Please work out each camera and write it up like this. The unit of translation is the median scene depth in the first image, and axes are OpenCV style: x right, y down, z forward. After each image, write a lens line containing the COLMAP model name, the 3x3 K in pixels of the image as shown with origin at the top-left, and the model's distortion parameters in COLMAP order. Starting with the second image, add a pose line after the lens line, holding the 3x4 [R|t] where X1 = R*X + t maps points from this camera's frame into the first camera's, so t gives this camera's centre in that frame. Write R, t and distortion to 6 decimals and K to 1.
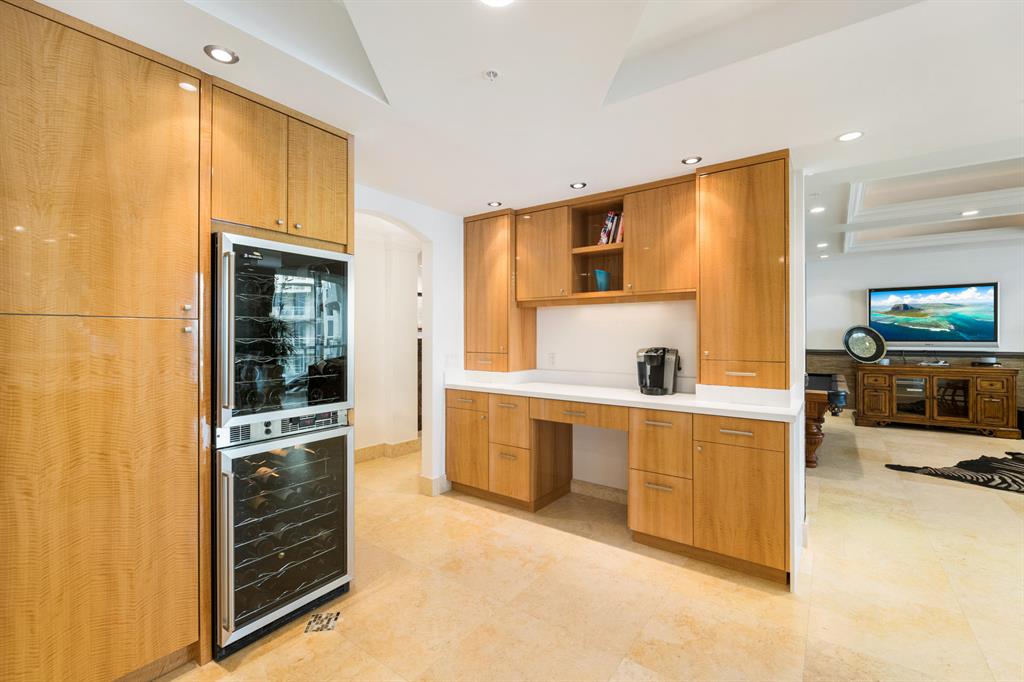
lens RADIAL K [[446.5, 0, 515.8], [0, 446.5, 334.6], [0, 0, 1]] dist [-0.000775, -0.000249]
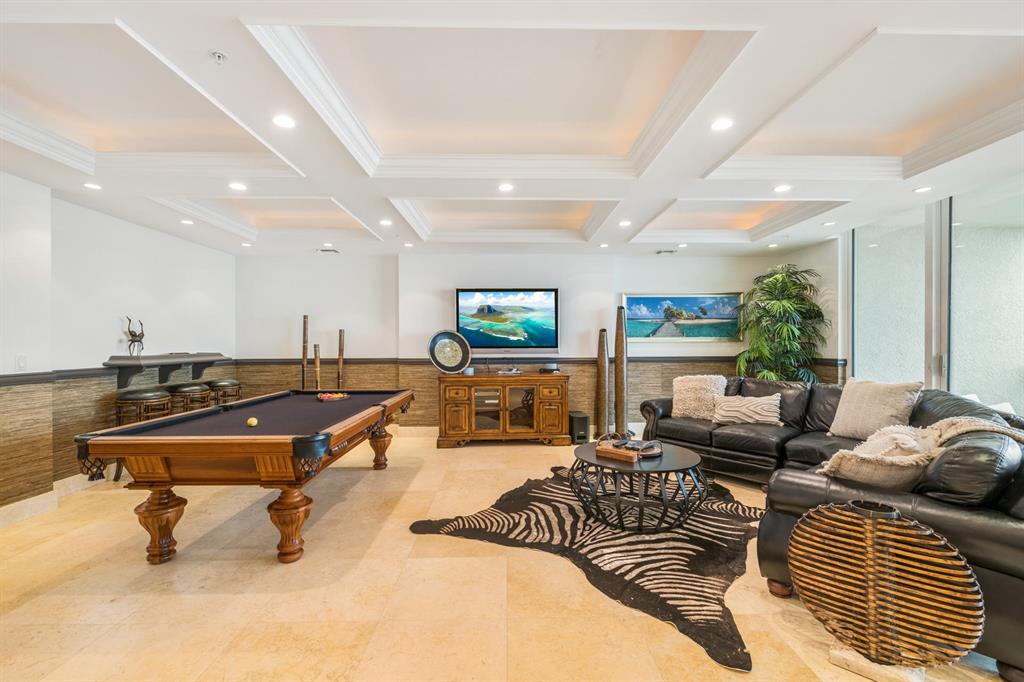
lens RADIAL K [[460.0, 0, 510.9], [0, 460.0, 344.8], [0, 0, 1]] dist [0.000969, 0.000032]
pose [[0.800557, -0.002572, 0.599251, 0.572786], [-0.000406, 0.999988, 0.004834, 0.006689], [-0.599256, -0.004113, 0.800547, 0.360643]]
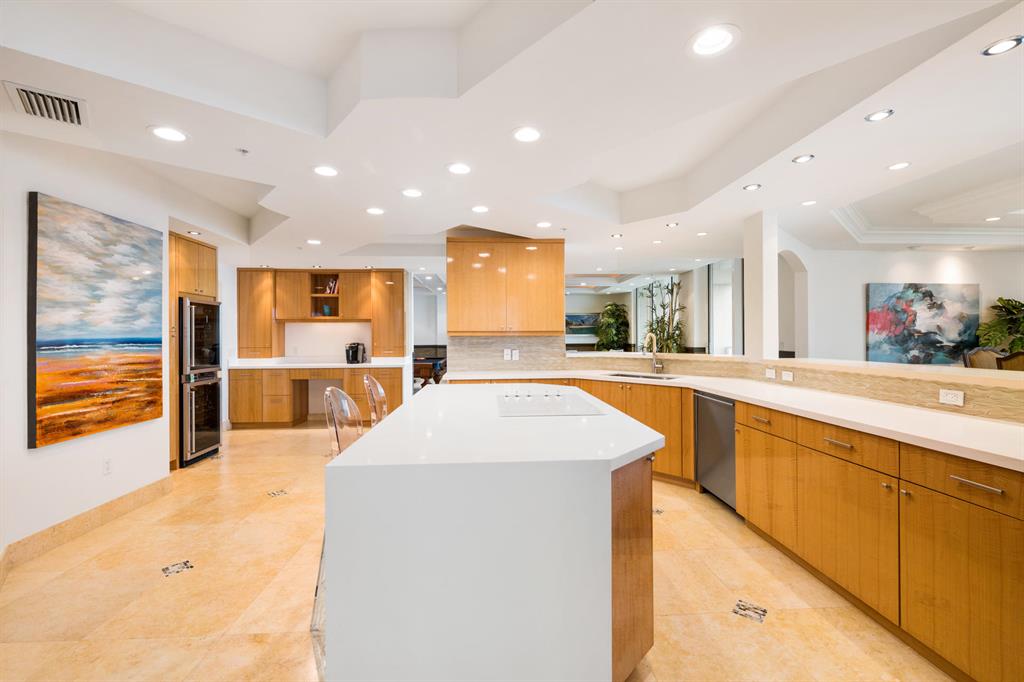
lens RADIAL K [[446.5, 0, 513.7], [0, 446.5, 337.7], [0, 0, 1]] dist [-0.000775, -0.000249]
pose [[0.780164, -0.005229, 0.625553, -0.367967], [0.003595, 0.999986, 0.003876, -0.001713], [-0.625564, -0.000774, 0.780172, -0.992242]]
